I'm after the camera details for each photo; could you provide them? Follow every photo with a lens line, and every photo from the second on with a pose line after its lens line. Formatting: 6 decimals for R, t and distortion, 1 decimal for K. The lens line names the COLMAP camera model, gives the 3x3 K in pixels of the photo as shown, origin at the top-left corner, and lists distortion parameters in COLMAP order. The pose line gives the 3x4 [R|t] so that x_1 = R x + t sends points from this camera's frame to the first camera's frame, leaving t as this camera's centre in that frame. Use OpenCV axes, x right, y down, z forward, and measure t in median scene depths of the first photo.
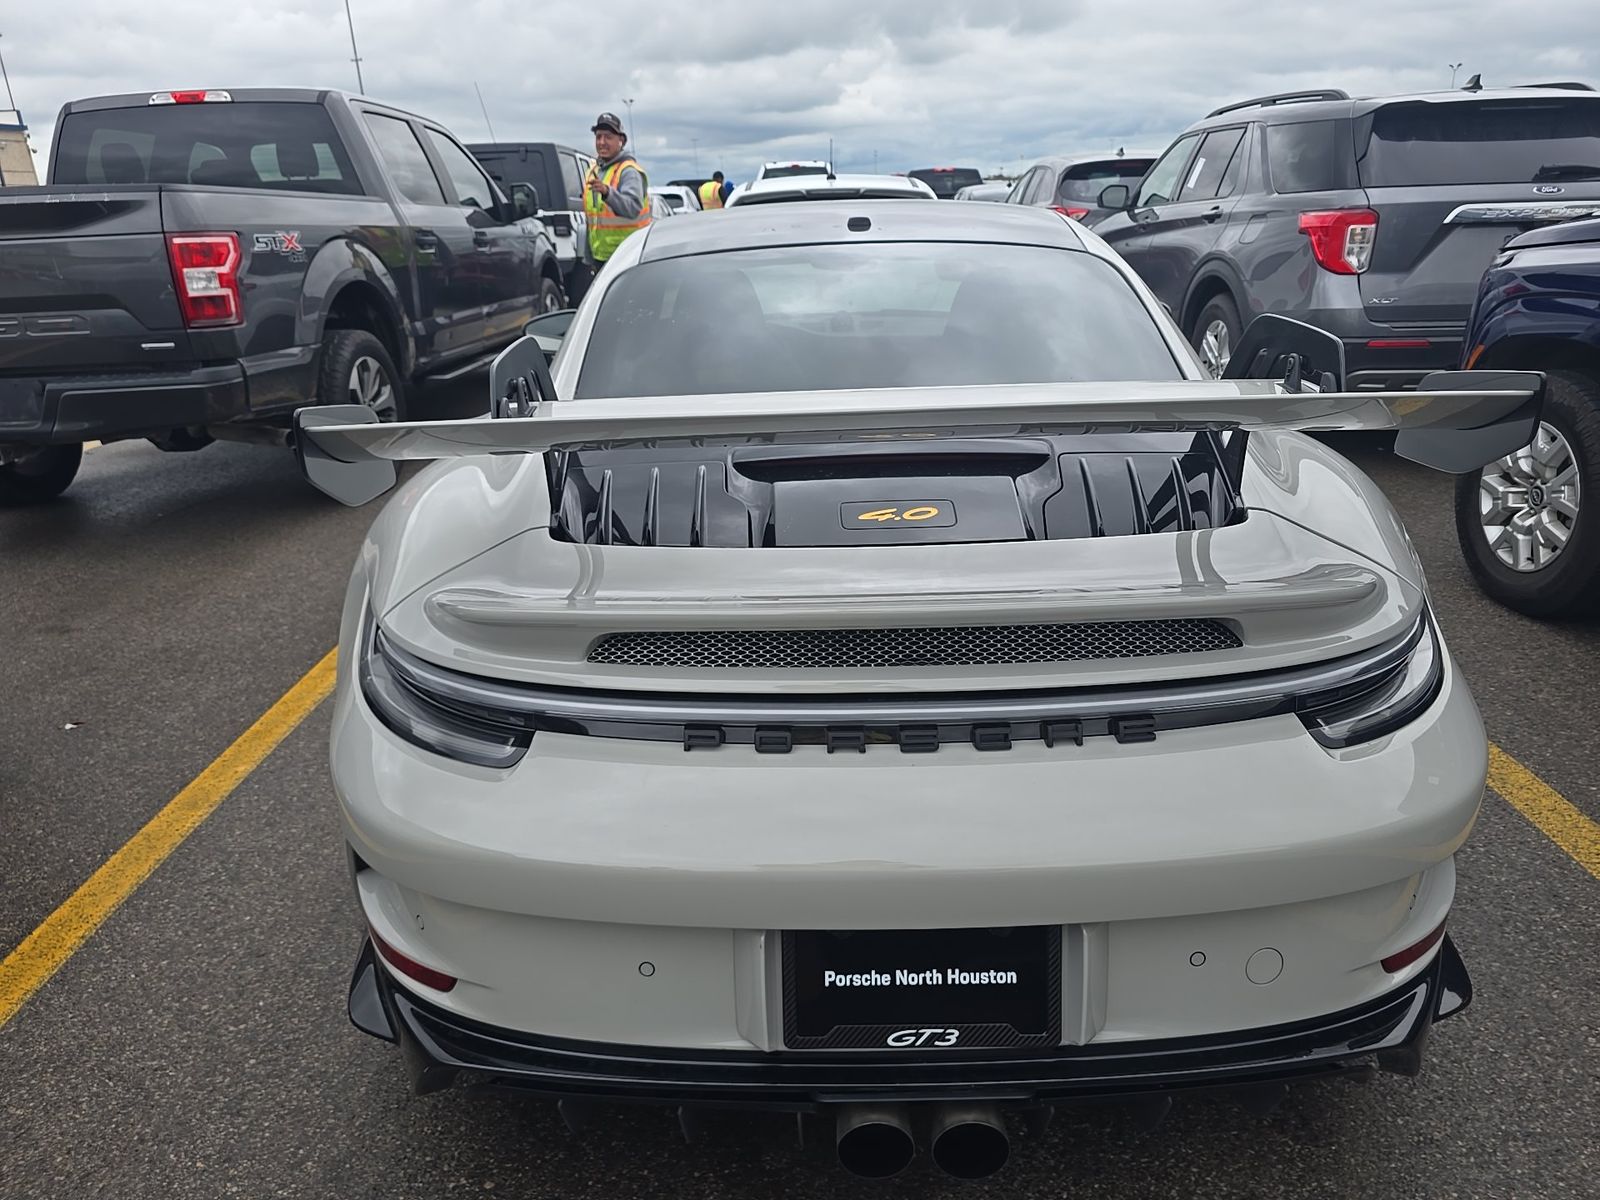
lens RADIAL K [[1062.0, 0, 815.1], [0, 1062.0, 599.1], [0, 0, 1]] dist [0.027863, -0.023096]
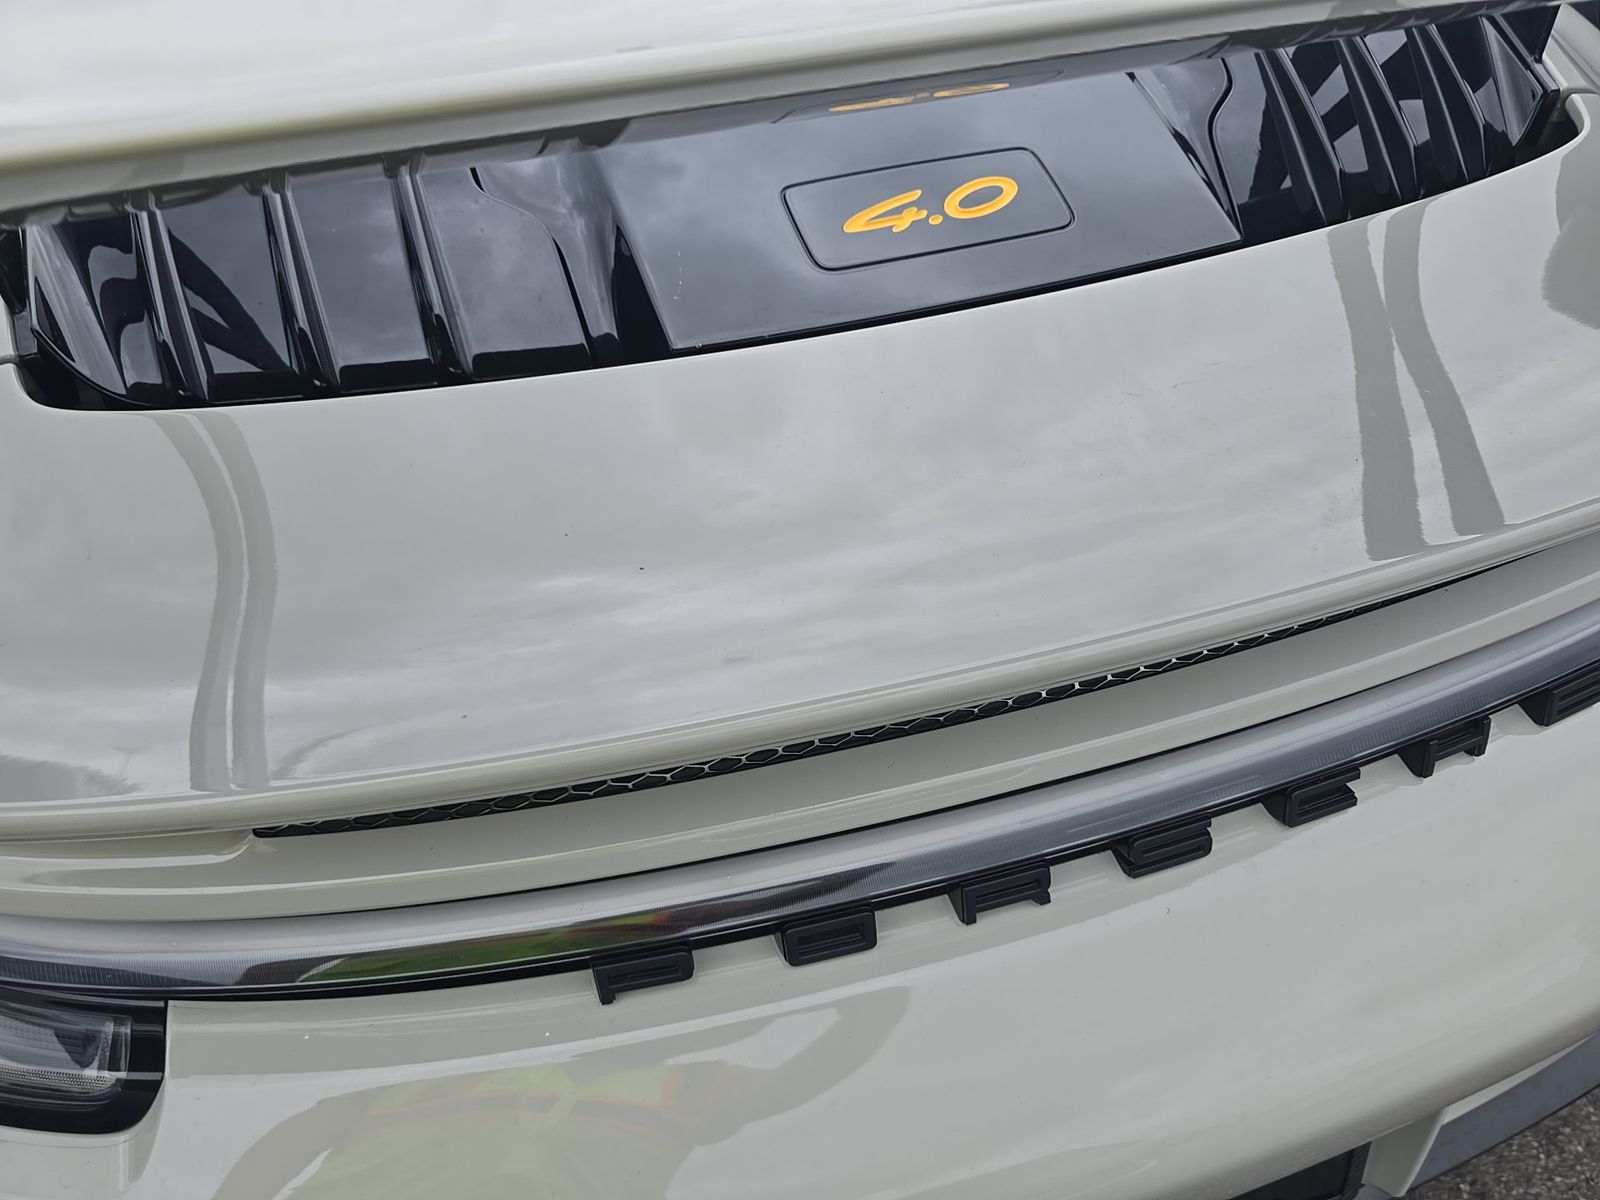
lens RADIAL K [[1062.0, 0, 815.1], [0, 1062.0, 599.1], [0, 0, 1]] dist [0.027863, -0.023096]
pose [[0.954934, -0.209956, 0.209807, -0.083101], [0.109182, 0.905766, 0.409471, -0.114298], [-0.276007, -0.368111, 0.887871, 0.576916]]
